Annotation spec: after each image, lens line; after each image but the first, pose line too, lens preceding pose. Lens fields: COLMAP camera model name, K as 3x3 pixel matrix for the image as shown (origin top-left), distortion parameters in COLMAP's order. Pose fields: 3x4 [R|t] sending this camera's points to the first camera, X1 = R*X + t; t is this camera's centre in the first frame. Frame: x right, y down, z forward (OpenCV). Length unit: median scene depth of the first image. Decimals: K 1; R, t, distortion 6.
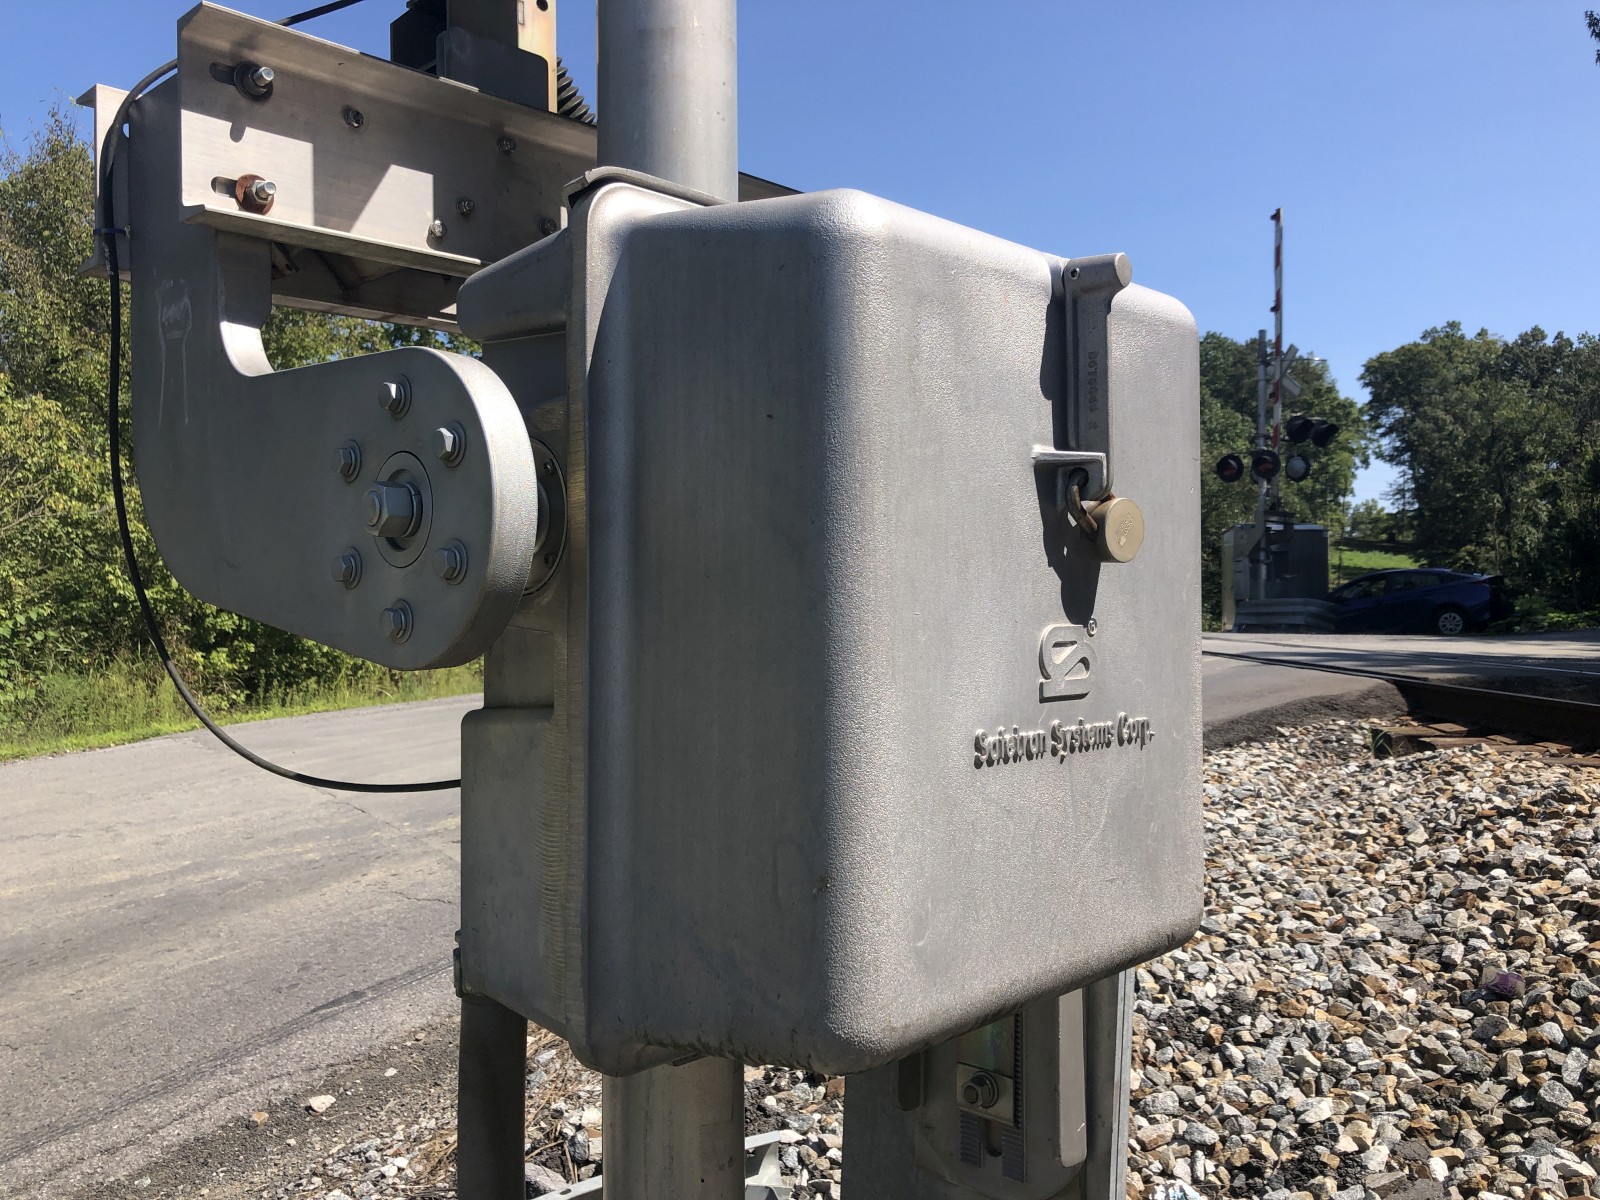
lens RADIAL K [[1342.7, 0, 812.2], [0, 1342.7, 575.3], [0, 0, 1]] dist [0.011192, 0.012920]
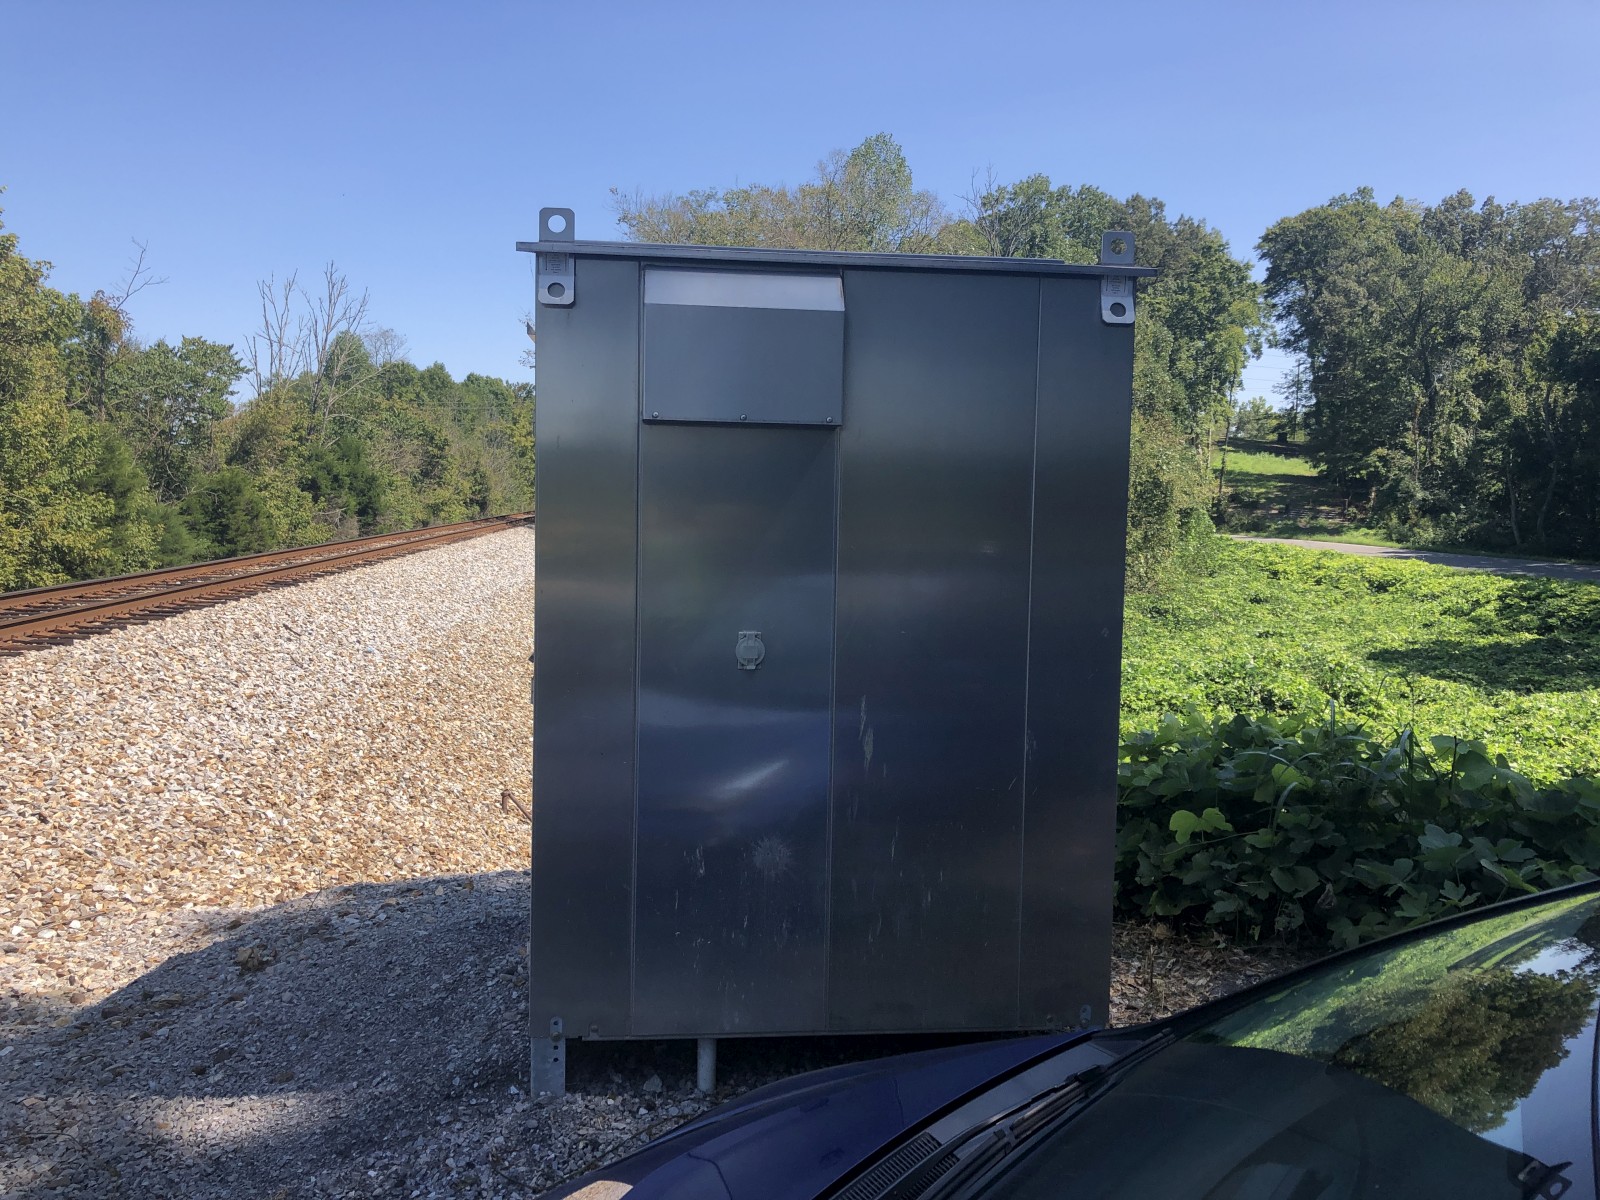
lens RADIAL K [[1289.4, 0, 821.3], [0, 1289.4, 585.7], [0, 0, 1]] dist [0.029236, -0.007523]
pose [[0.997026, 0.013914, 0.075797, 0.092197], [-0.020817, 0.995627, 0.091068, -0.004004], [-0.074199, -0.092375, 0.992956, 0.235667]]
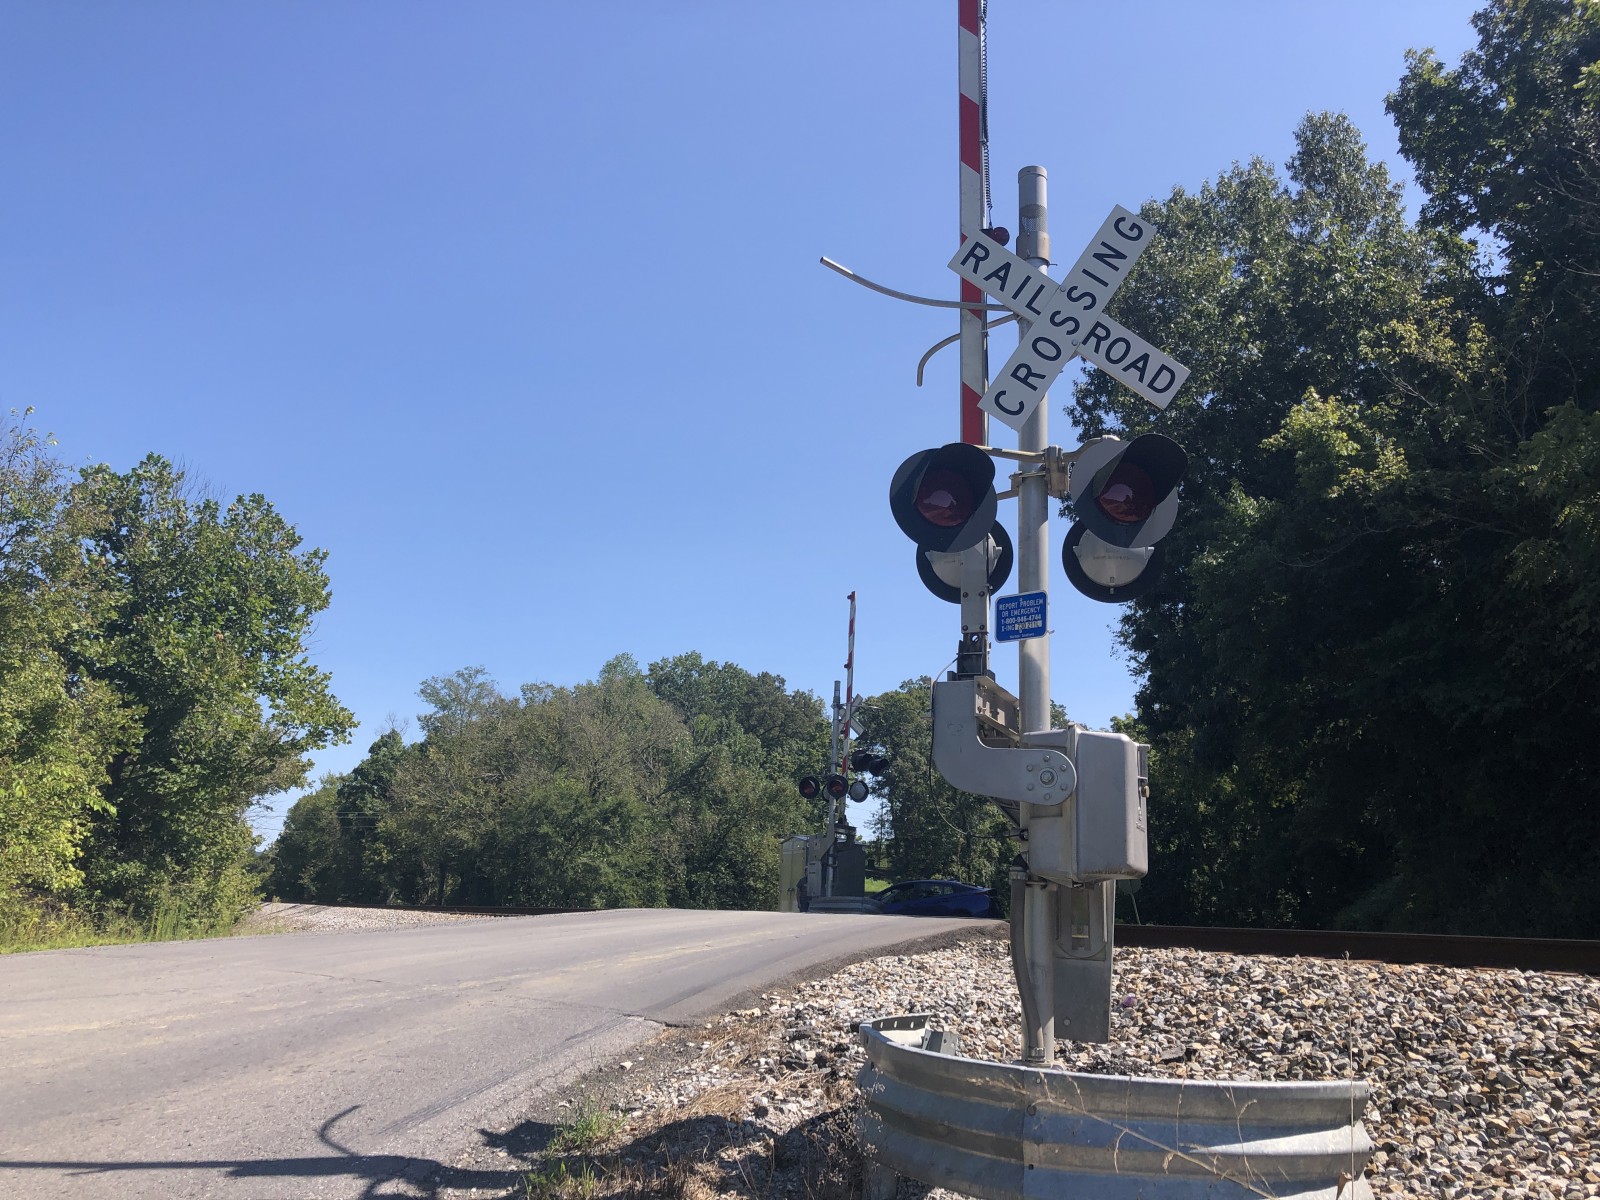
lens RADIAL K [[1342.7, 0, 812.2], [0, 1342.7, 575.3], [0, 0, 1]] dist [0.011192, 0.012920]
pose [[0.929590, 0.130719, 0.344638, -0.031233], [-0.049357, 0.970727, -0.235061, 0.004729], [-0.365276, 0.201500, 0.908829, -0.038065]]
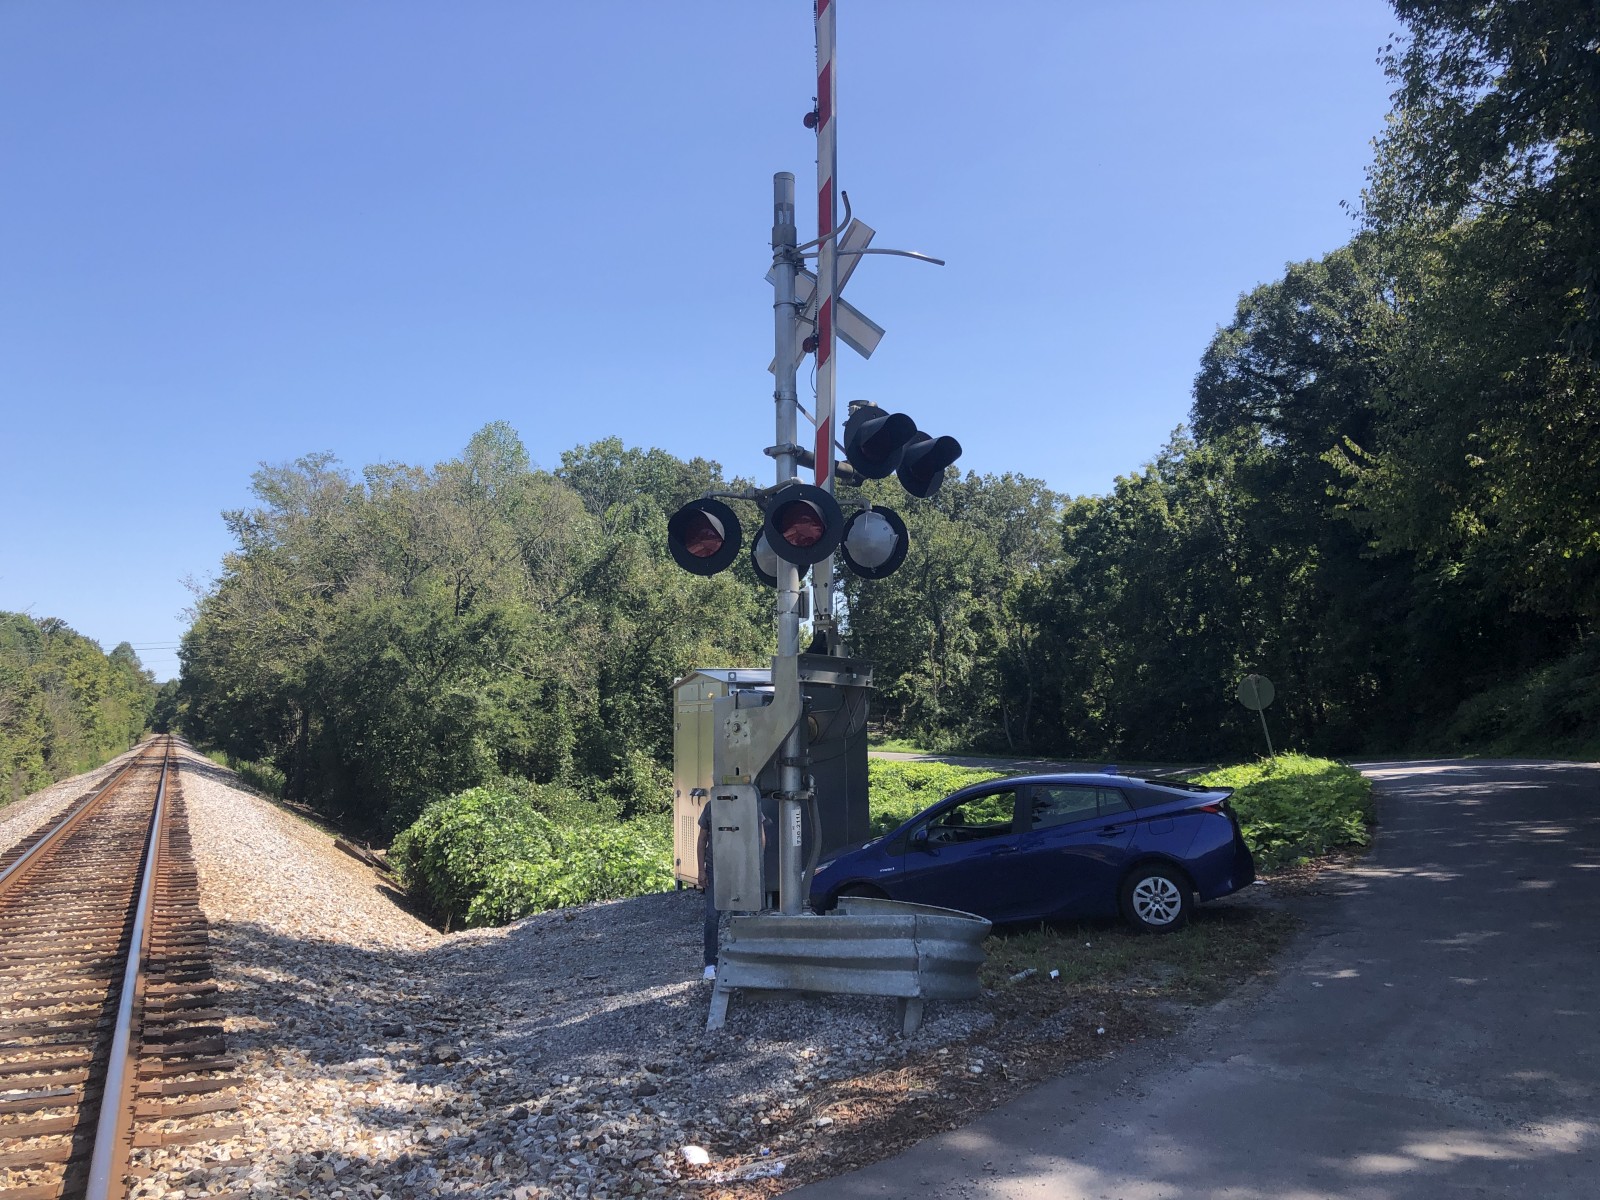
lens RADIAL K [[1294.8, 0, 845.6], [0, 1294.8, 572.9], [0, 0, 1]] dist [-0.012088, -0.003731]
pose [[0.906994, 0.030381, 0.420046, 0.044340], [0.009262, 0.995714, -0.092017, -0.008146], [-0.421041, 0.087350, 0.902826, 0.148818]]
